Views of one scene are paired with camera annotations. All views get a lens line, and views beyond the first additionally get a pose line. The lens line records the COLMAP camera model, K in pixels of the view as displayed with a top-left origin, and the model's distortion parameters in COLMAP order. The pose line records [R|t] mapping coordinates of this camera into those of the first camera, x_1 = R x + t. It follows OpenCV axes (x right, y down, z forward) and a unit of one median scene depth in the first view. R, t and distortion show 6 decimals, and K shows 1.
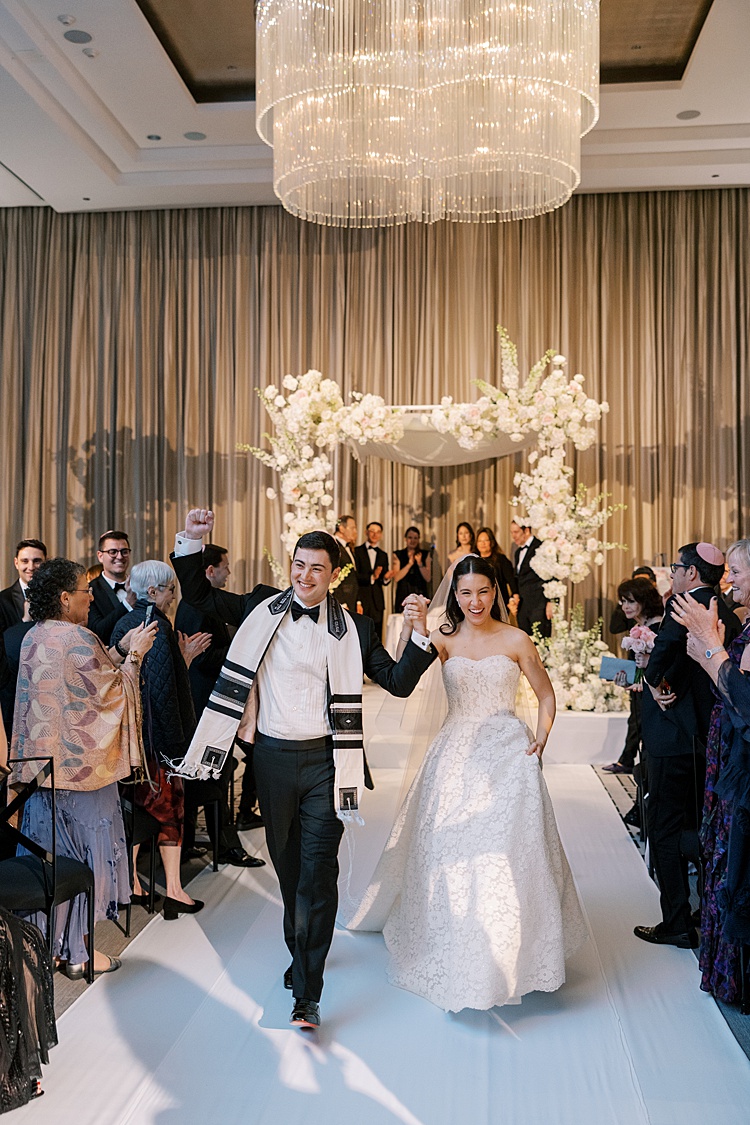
lens RADIAL K [[1114.4, 0, 341.1], [0, 1114.4, 565.3], [0, 0, 1]] dist [0.003717, 0.000000]
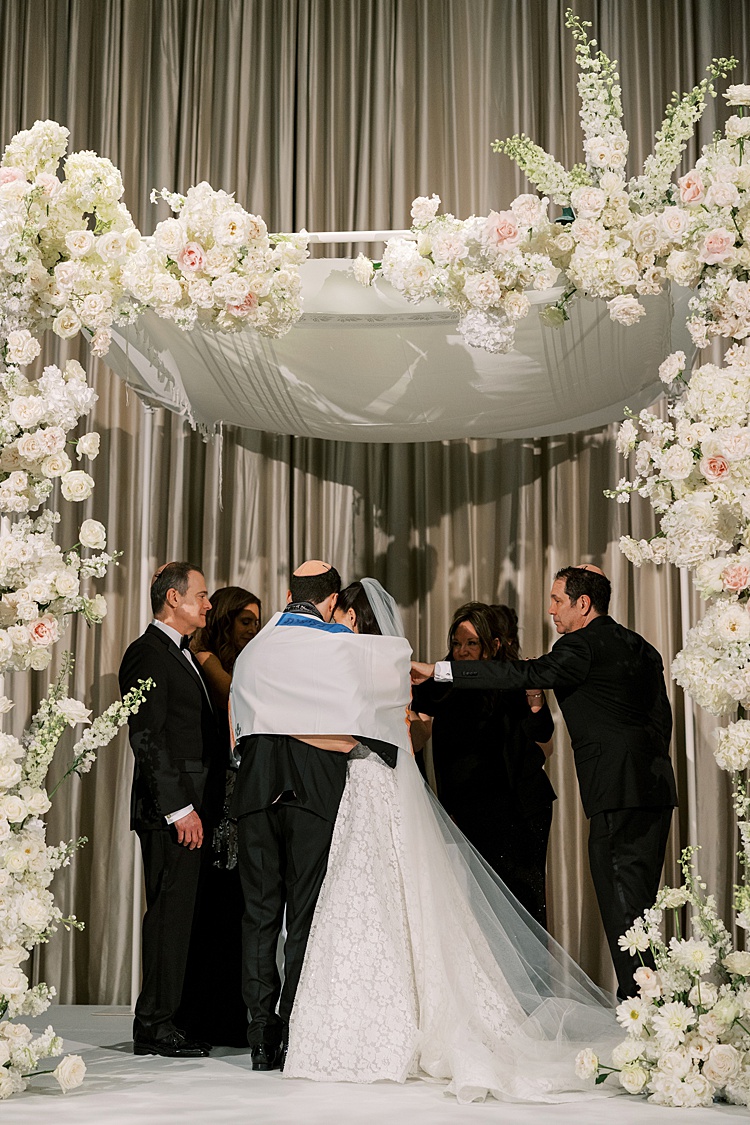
lens RADIAL K [[1917.6, 0, 371.5], [0, 1917.6, 565.1], [0, 0, 1]] dist [0.006478, 0.000000]
pose [[0.997695, 0.010108, 0.067107, 0.037895], [-0.001257, 0.991429, -0.130641, 0.042583], [-0.067852, 0.130255, 0.989156, 0.413711]]
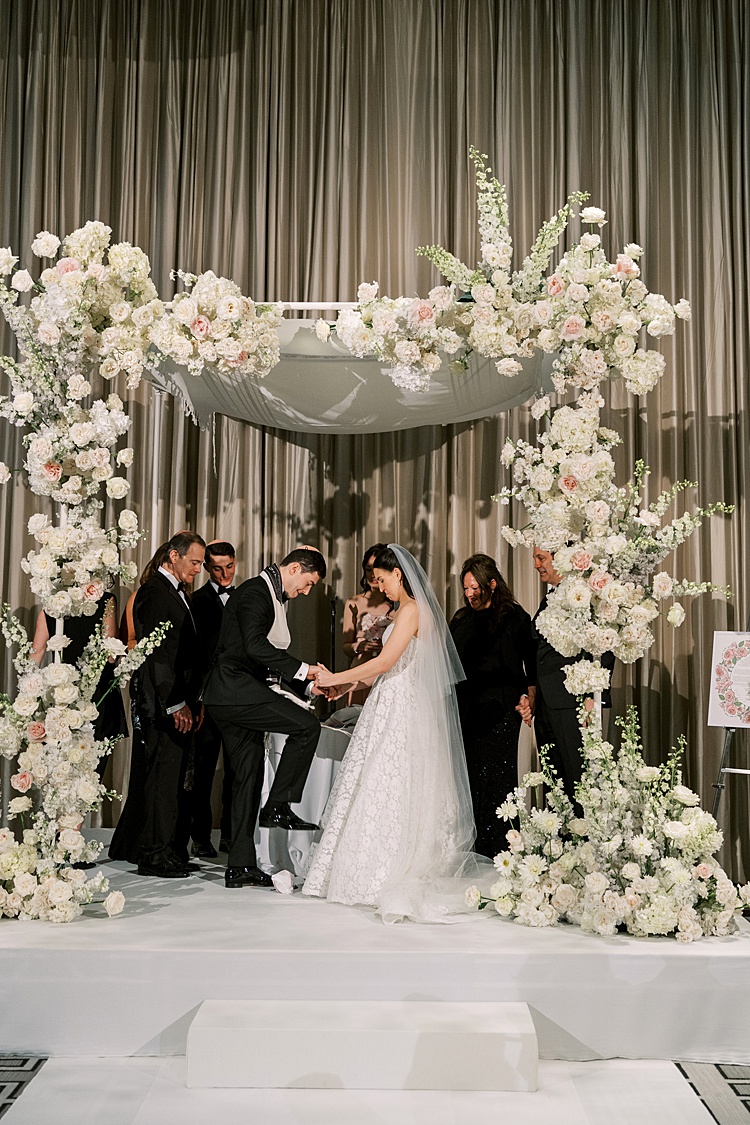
lens RADIAL K [[1522.4, 0, 391.1], [0, 1522.4, 511.2], [0, 0, 1]] dist [-0.003403, 0.000000]
pose [[0.992647, 0.015915, 0.119992, 0.025399], [-0.006987, 0.997199, -0.074463, -0.000299], [-0.120841, 0.073077, 0.989978, 0.336333]]
